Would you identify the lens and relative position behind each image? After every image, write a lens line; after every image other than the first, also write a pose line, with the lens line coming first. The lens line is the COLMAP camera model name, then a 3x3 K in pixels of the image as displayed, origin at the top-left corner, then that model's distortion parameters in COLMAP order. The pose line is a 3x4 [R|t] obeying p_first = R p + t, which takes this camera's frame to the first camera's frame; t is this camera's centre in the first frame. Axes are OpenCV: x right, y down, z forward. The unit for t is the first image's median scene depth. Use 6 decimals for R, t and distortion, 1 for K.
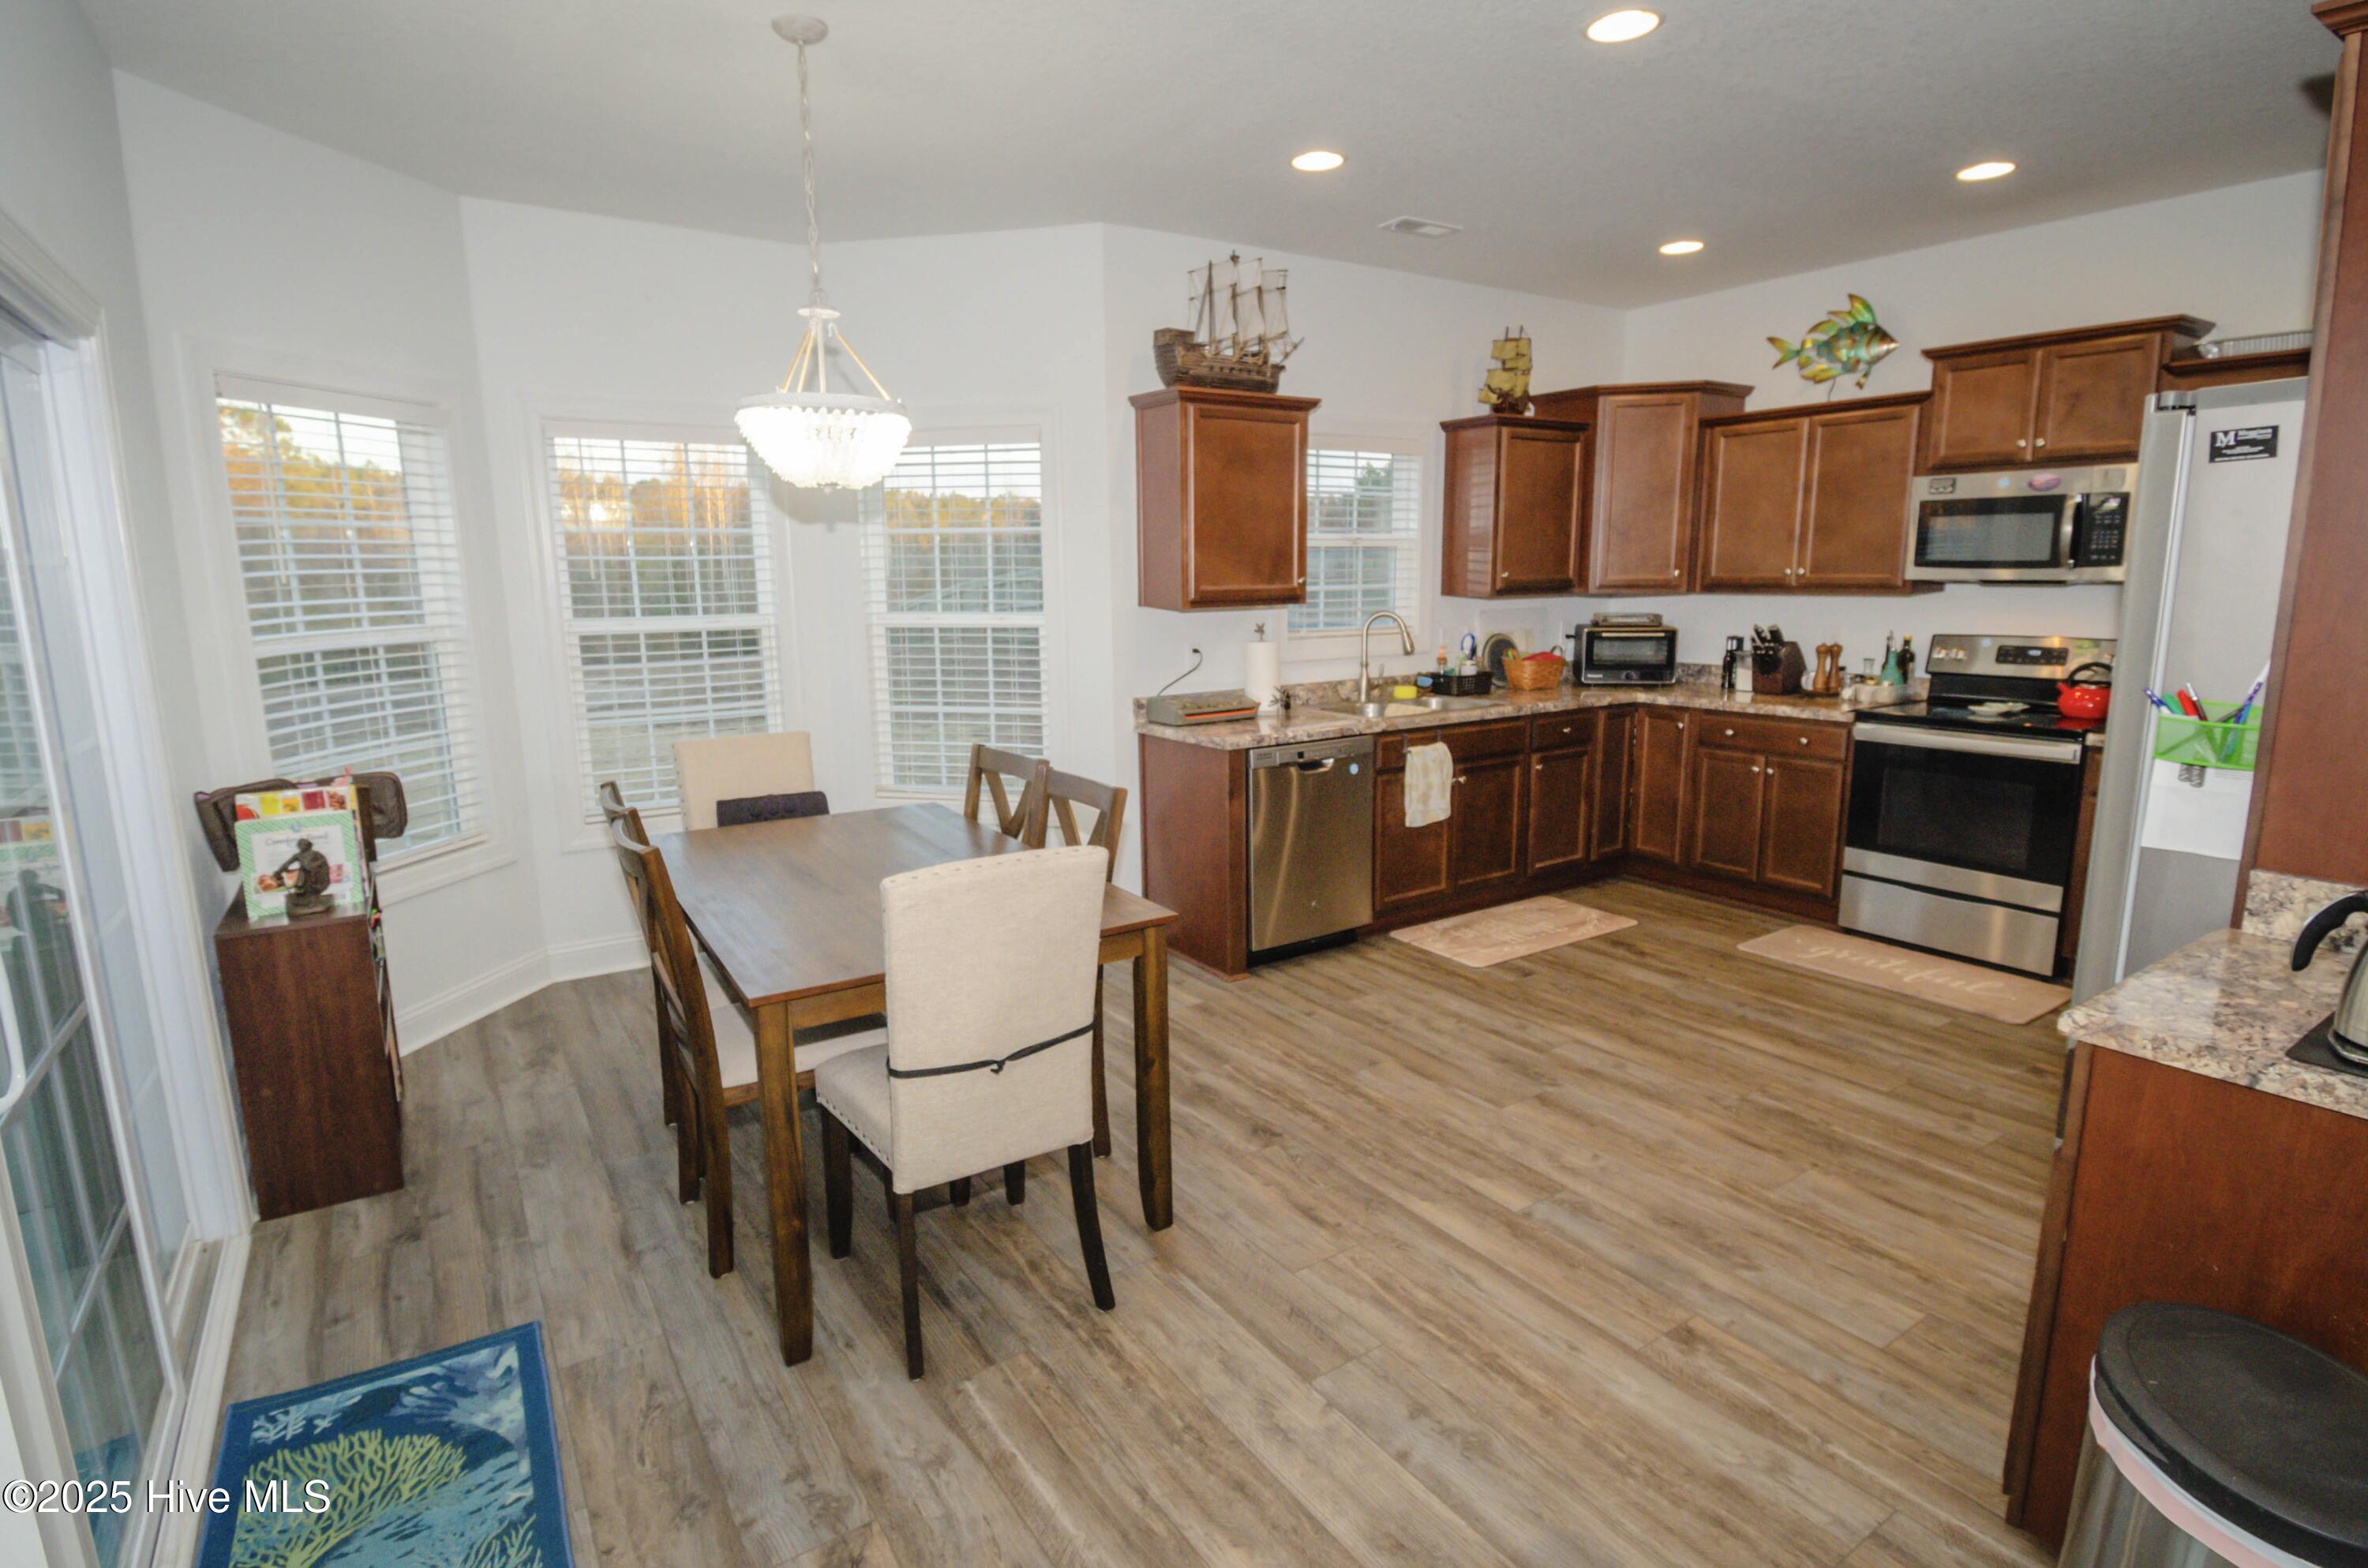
lens RADIAL K [[1161.0, 0, 1162.5], [0, 1161.0, 777.8], [0, 0, 1]] dist [-0.001507, -0.003991]
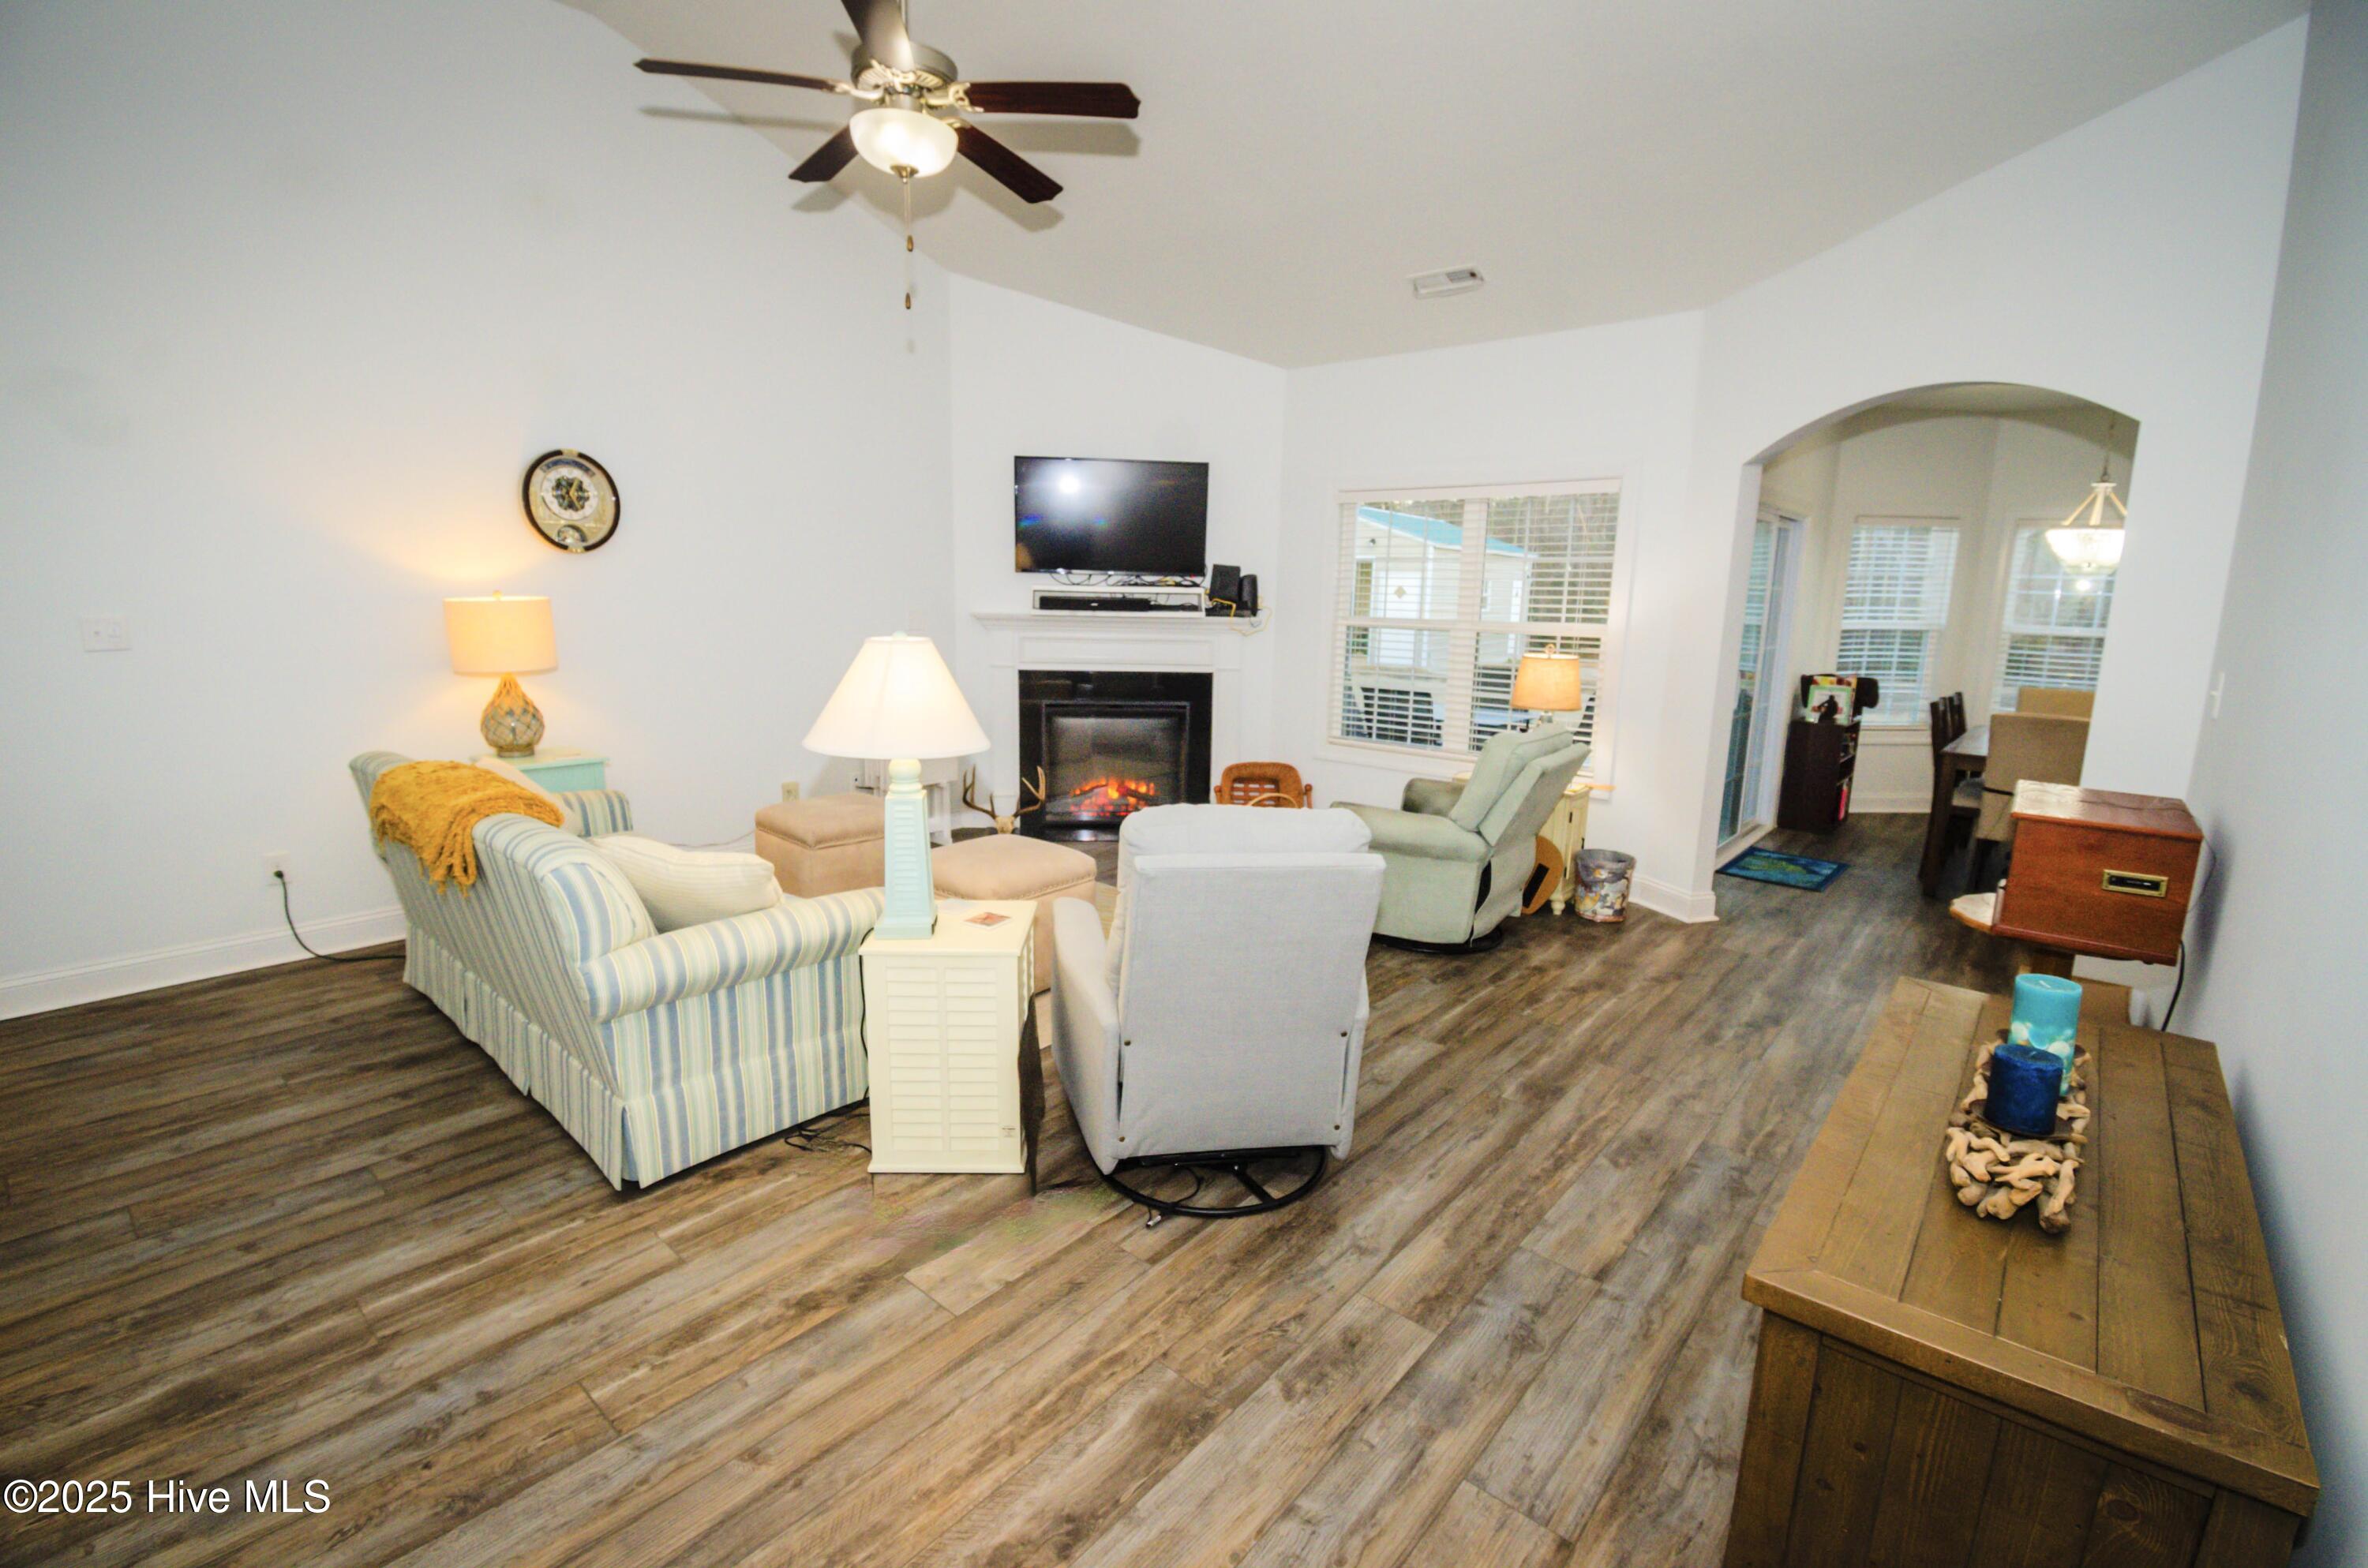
lens RADIAL K [[1035.5, 0, 1178.3], [0, 1035.5, 785.7], [0, 0, 1]] dist [0.002349, -0.000065]
pose [[0.286072, 0.201854, -0.936706, 0.717022], [-0.199311, 0.968714, 0.147881, 0.130974], [0.937250, 0.144391, 0.317353, -0.736287]]
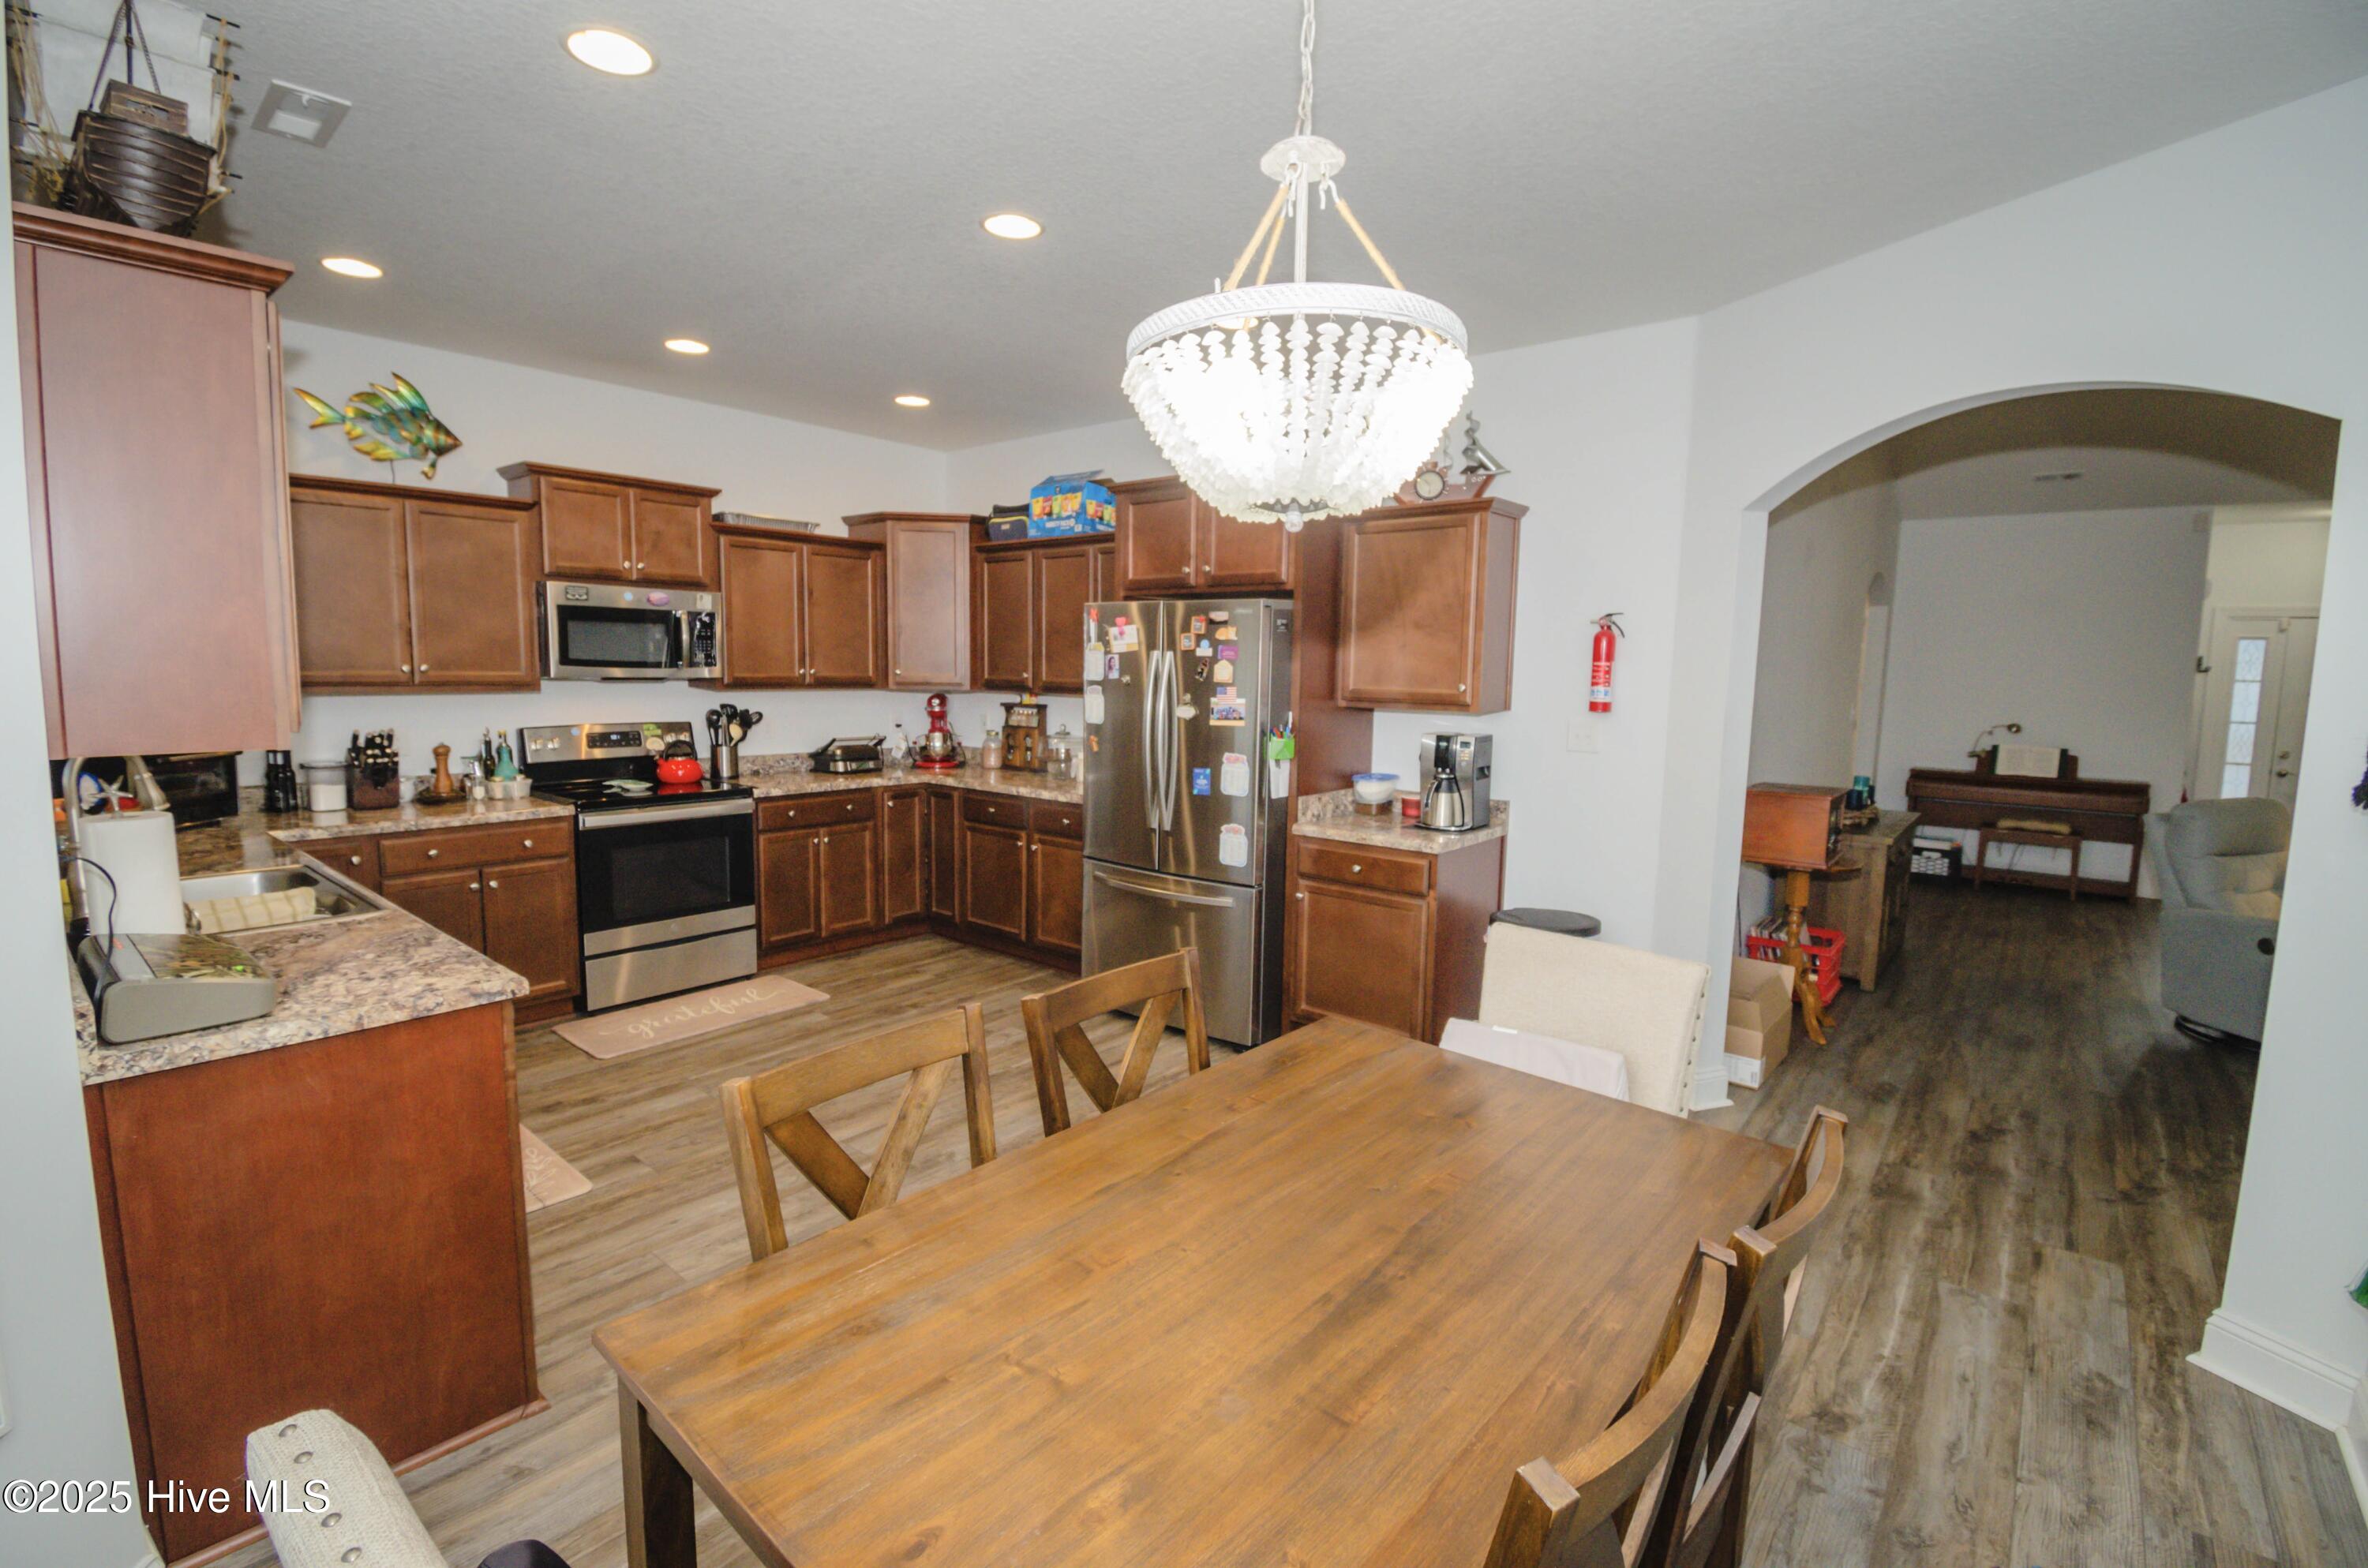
lens RADIAL K [[1035.5, 0, 1190.2], [0, 1035.5, 761.7], [0, 0, 1]] dist [0.002349, -0.000065]
pose [[-0.295416, -0.083128, 0.951745, -0.455056], [0.155080, 0.978823, 0.133629, -0.136372], [-0.942698, 0.187072, -0.276268, 0.754031]]
